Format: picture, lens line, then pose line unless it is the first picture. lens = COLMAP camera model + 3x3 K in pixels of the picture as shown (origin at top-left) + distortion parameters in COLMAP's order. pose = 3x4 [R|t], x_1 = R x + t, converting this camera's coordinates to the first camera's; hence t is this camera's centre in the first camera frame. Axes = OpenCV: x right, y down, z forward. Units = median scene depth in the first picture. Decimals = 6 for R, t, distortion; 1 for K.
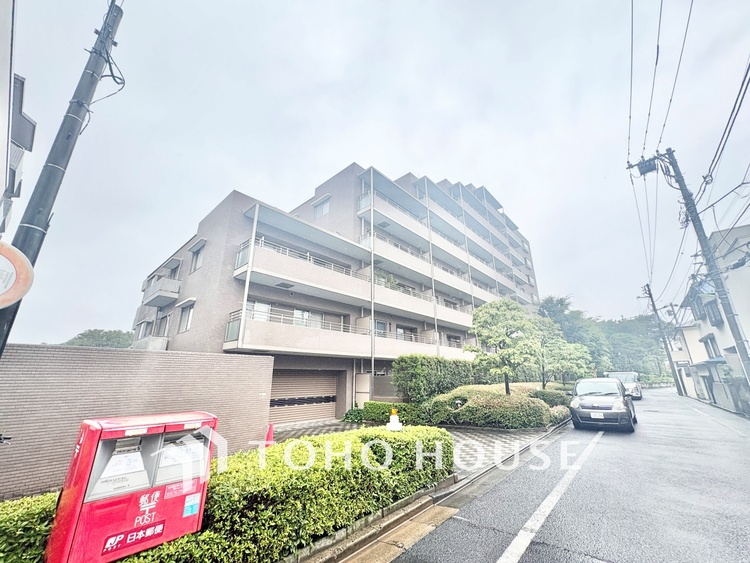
lens RADIAL K [[298.3, 0, 375.0], [0, 298.3, 281.5], [0, 0, 1]] dist [0.000526, -0.000026]
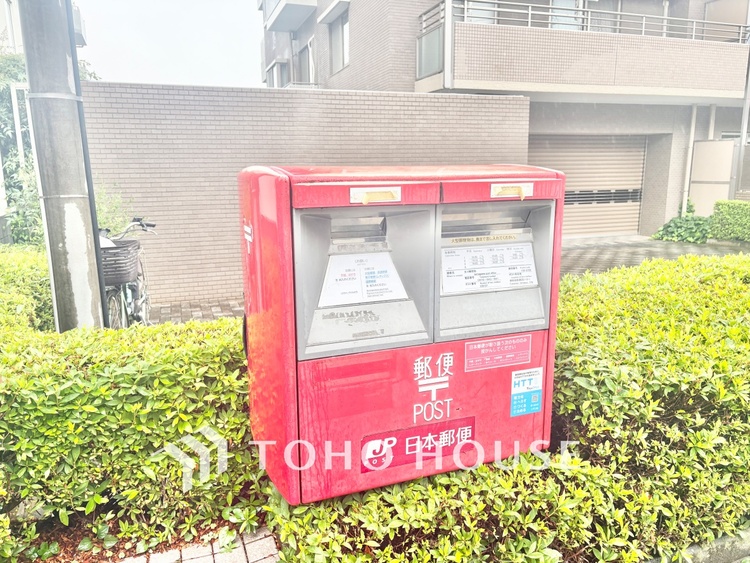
lens RADIAL K [[572.3, 0, 375.0], [0, 572.3, 281.5], [0, 0, 1]] dist [0.033240, -0.000833]
pose [[0.879431, 0.086923, -0.468022, -0.447813], [0.153939, 0.878428, 0.452401, 0.272691], [0.450448, -0.469903, 0.759136, 0.431655]]
